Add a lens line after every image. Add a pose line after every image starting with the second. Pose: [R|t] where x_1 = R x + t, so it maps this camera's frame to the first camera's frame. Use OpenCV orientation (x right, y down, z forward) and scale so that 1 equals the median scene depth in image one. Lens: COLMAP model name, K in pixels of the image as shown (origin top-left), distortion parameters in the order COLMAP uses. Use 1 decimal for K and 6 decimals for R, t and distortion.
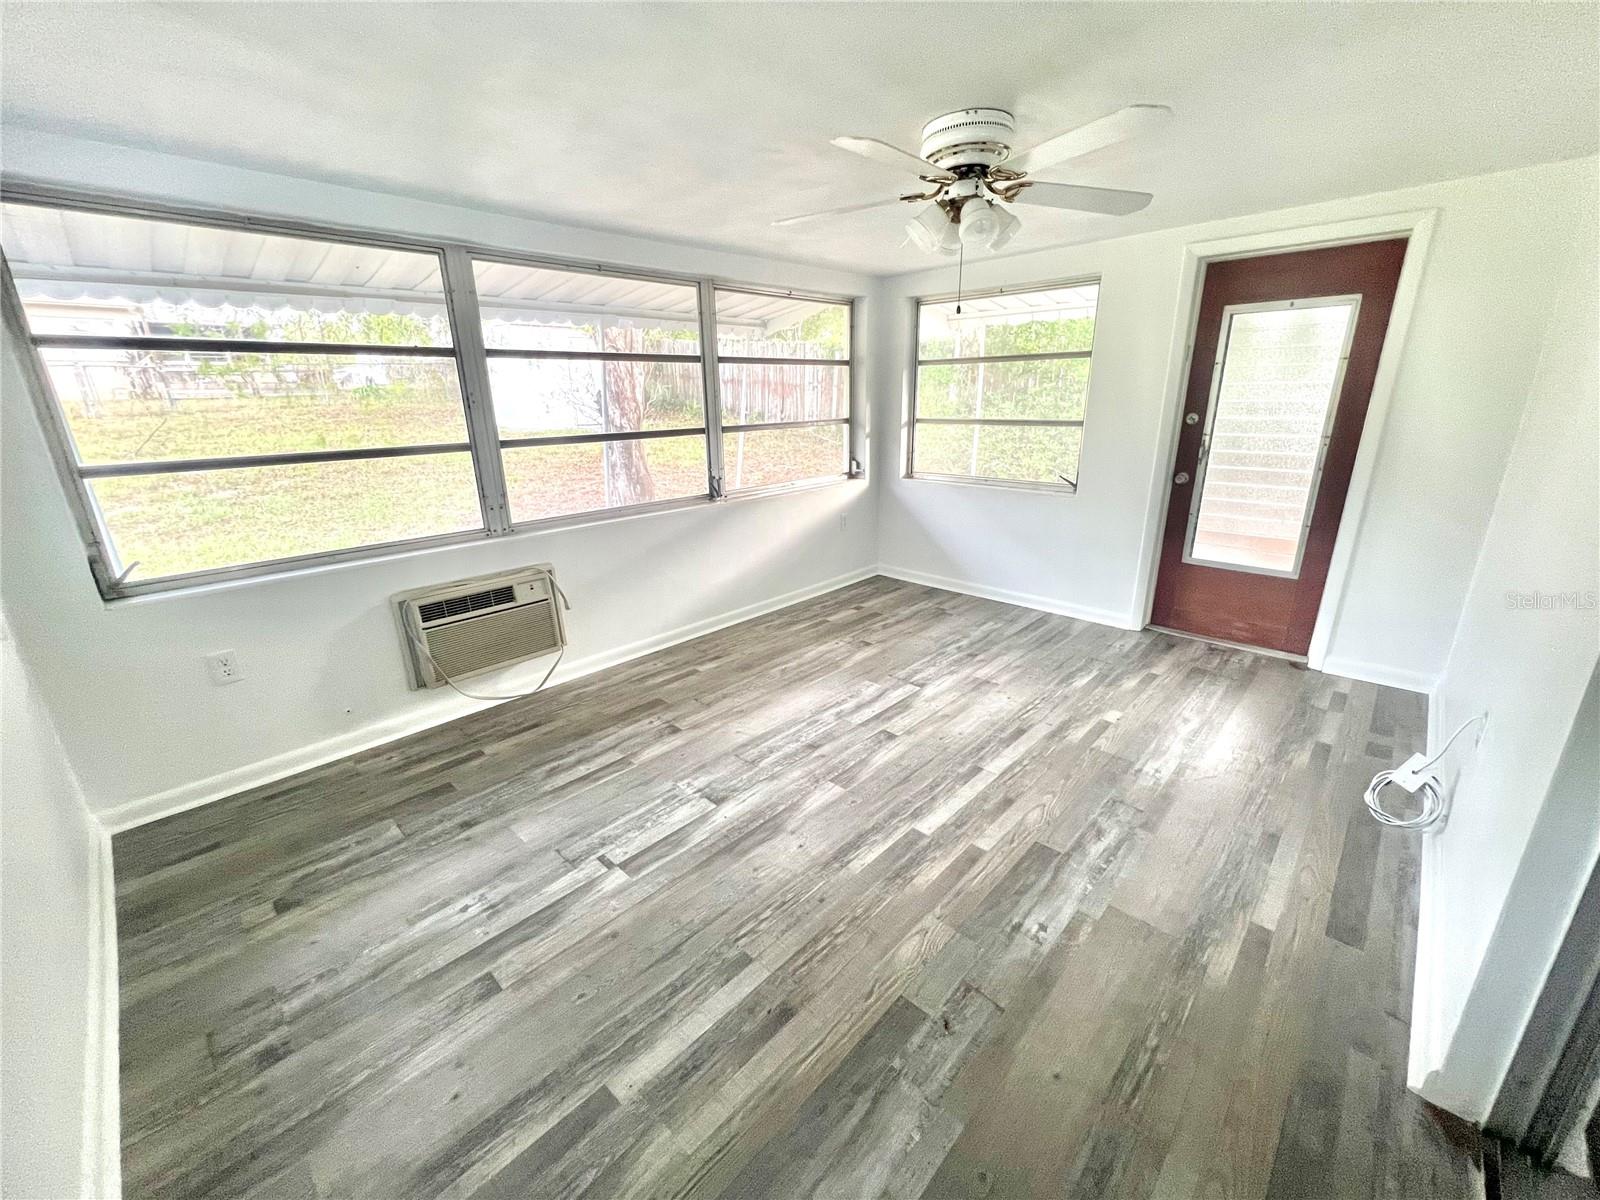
lens RADIAL K [[643.5, 0, 782.3], [0, 643.5, 589.9], [0, 0, 1]] dist [-0.004007, 0.001558]
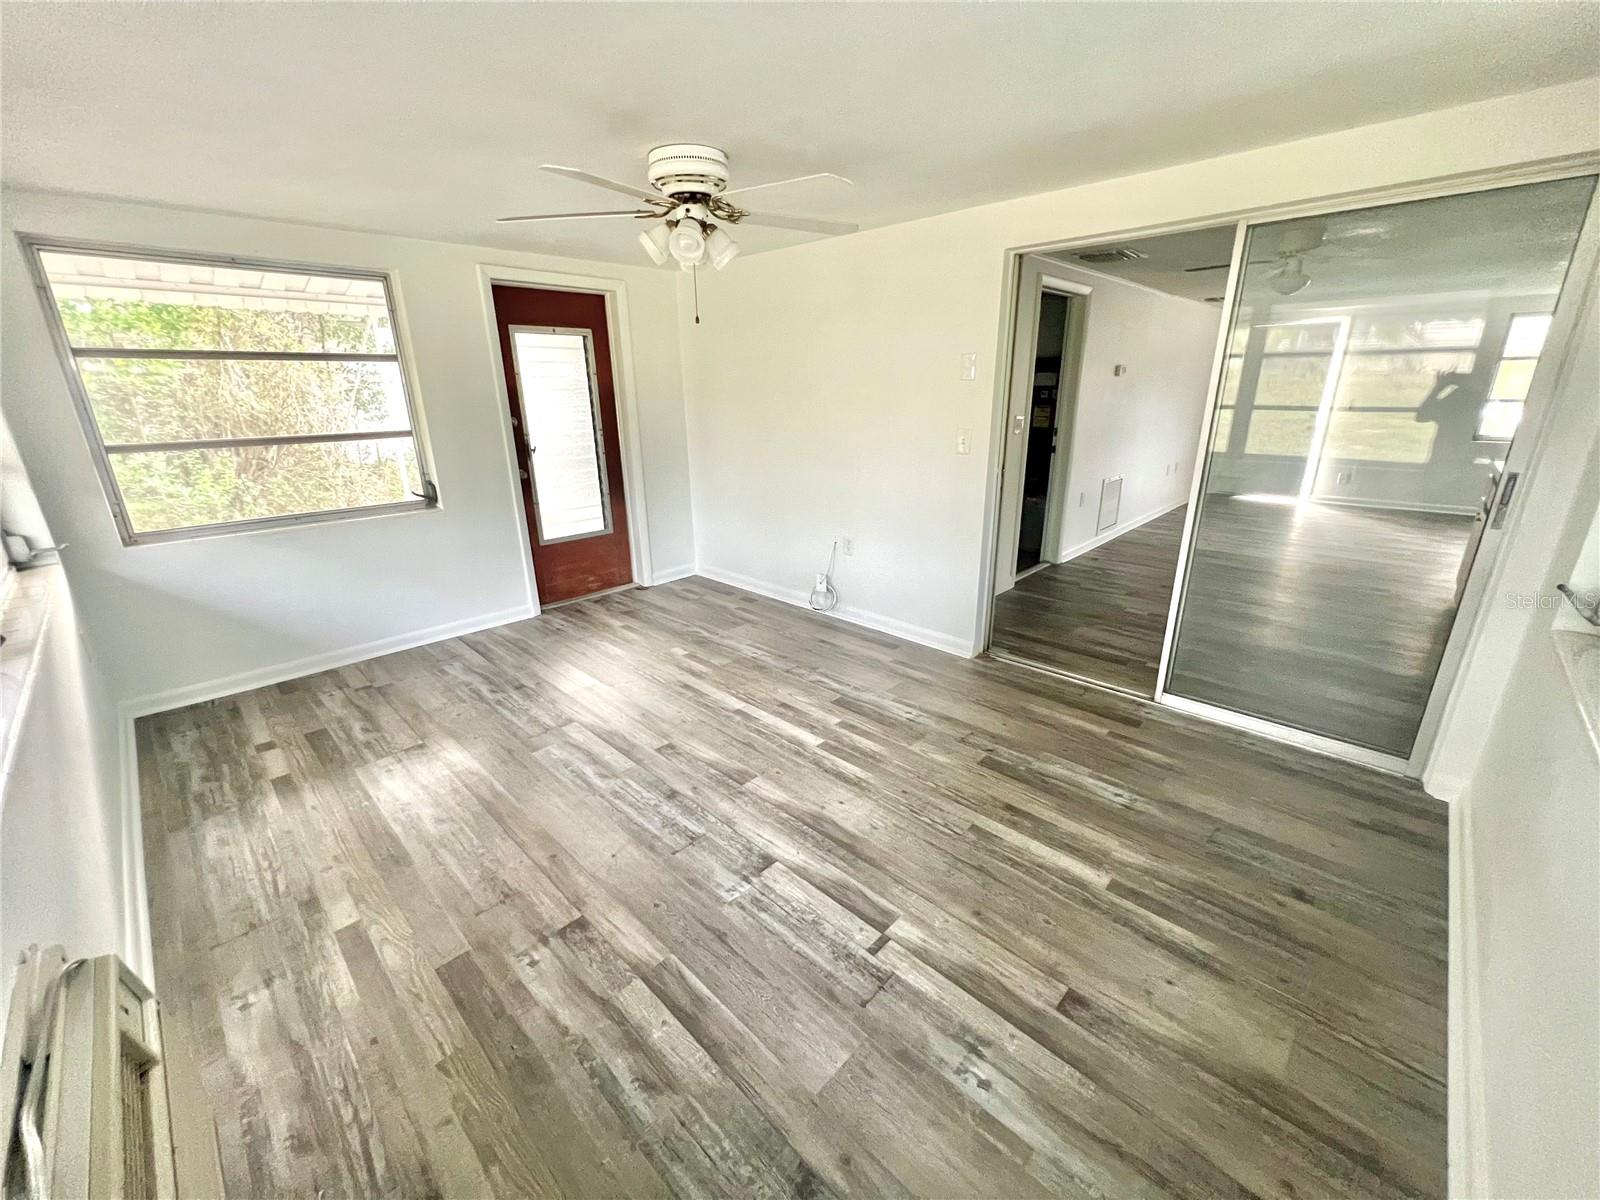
lens RADIAL K [[635.9, 0, 807.7], [0, 635.9, 593.8], [0, 0, 1]] dist [-0.003521, 0.001363]
pose [[-0.009654, -0.292158, 0.956321, -0.763322], [0.303986, 0.910246, 0.281150, -0.212486], [-0.952628, 0.293423, 0.080024, 0.721070]]
